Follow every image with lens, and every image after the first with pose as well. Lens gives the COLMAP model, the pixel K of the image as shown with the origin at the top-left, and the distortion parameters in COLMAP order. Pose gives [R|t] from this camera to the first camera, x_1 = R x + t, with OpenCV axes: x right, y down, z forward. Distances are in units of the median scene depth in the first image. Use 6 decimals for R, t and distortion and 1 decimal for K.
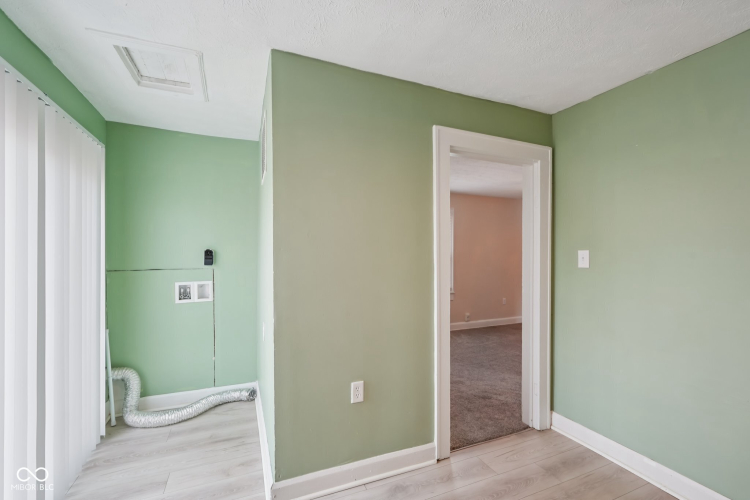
lens RADIAL K [[330.0, 0, 373.5], [0, 330.0, 251.6], [0, 0, 1]] dist [-0.006176, 0.002586]
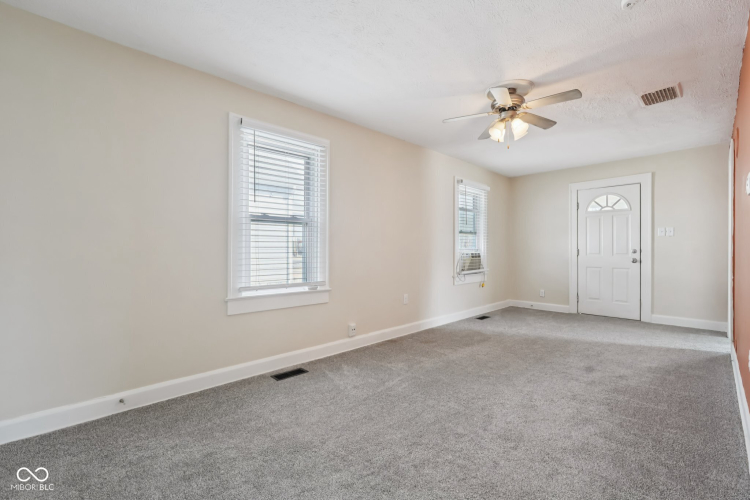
lens RADIAL K [[330.0, 0, 374.6], [0, 330.0, 247.0], [0, 0, 1]] dist [-0.006176, 0.002586]
pose [[0.931955, -0.000164, 0.362574, 0.119885], [-0.000638, 0.999998, 0.002092, 0.055370], [-0.362574, -0.002181, 0.931952, 0.479768]]
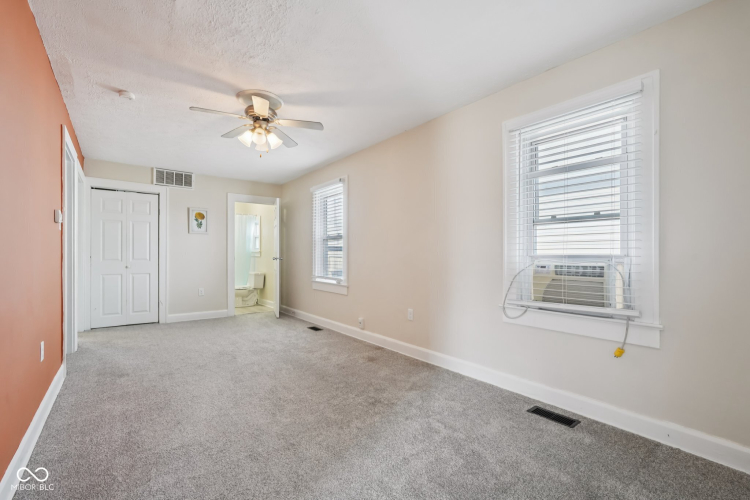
lens RADIAL K [[330.0, 0, 371.8], [0, 330.0, 248.7], [0, 0, 1]] dist [-0.006176, 0.002586]
pose [[0.258244, -0.035905, -0.965412, 1.058843], [-0.015922, 0.999015, -0.041414, 0.074290], [0.965948, 0.026066, 0.257418, 0.906349]]
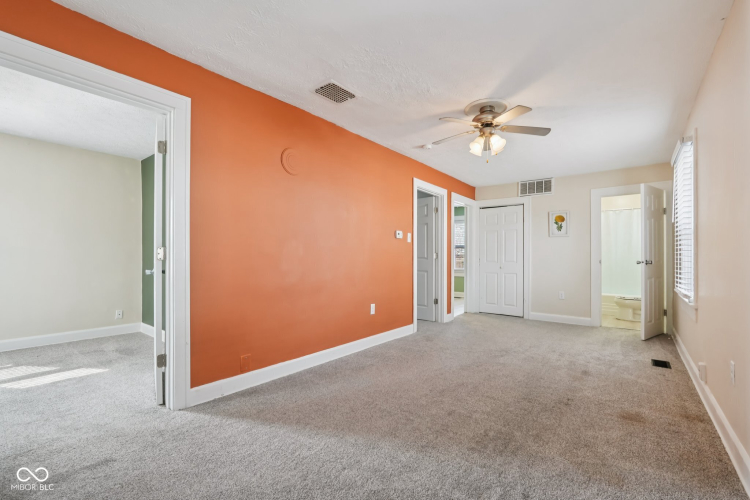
lens RADIAL K [[330.0, 0, 377.1], [0, 330.0, 251.9], [0, 0, 1]] dist [-0.006176, 0.002586]
pose [[-0.870480, -0.029359, -0.491328, 0.930151], [-0.028720, 0.999548, -0.008844, 0.066522], [0.491366, 0.006412, -0.870930, 1.256755]]
